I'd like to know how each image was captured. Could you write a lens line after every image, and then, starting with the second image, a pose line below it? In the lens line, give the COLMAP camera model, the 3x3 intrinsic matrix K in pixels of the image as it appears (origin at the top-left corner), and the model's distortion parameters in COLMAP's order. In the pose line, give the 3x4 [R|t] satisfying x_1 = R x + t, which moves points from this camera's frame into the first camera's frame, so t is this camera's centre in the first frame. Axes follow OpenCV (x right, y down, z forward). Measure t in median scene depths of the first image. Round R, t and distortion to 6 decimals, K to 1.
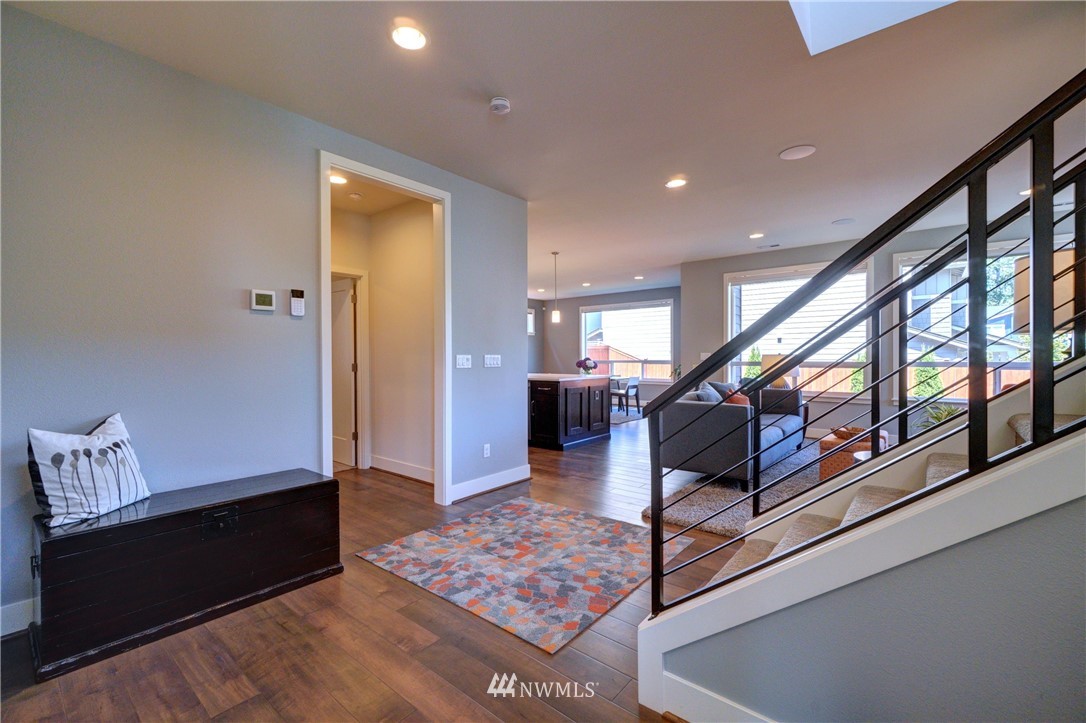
lens RADIAL K [[464.4, 0, 540.5], [0, 464.4, 359.5], [0, 0, 1]] dist [-0.001081, 0.000084]
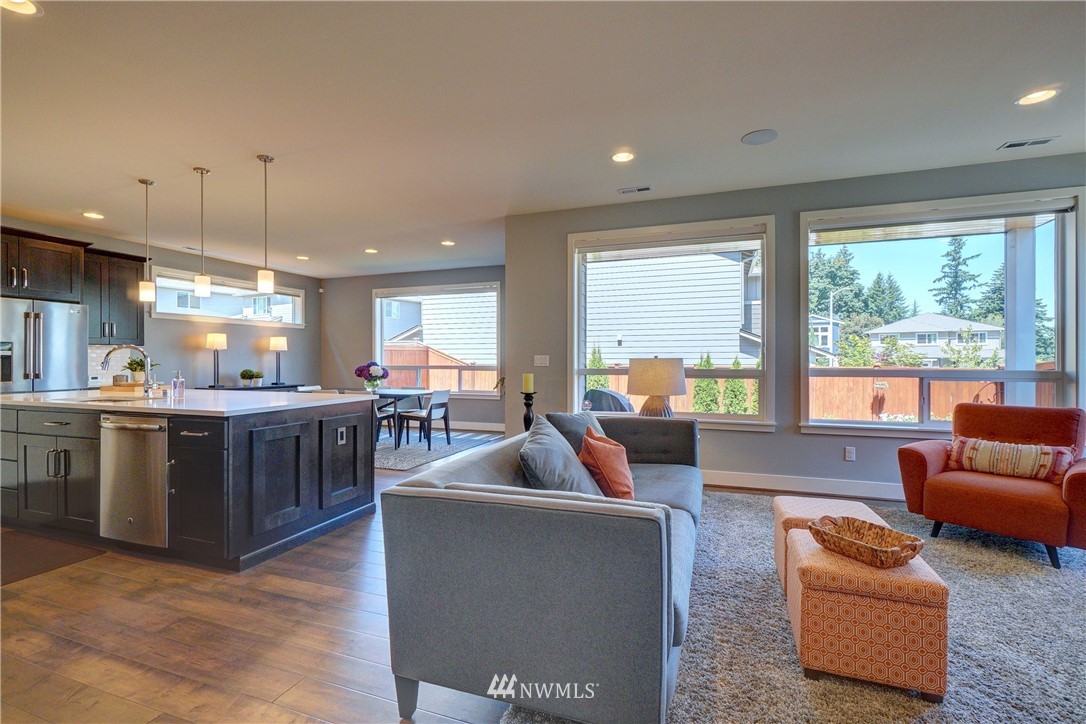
lens RADIAL K [[493.7, 0, 543.0], [0, 493.7, 362.0], [0, 0, 1]] dist [-0.001833, -0.000229]
pose [[0.941399, 0.003211, 0.337281, 0.092605], [-0.002263, 0.999992, -0.003201, -0.002103], [-0.337289, 0.002250, 0.941399, 0.259671]]
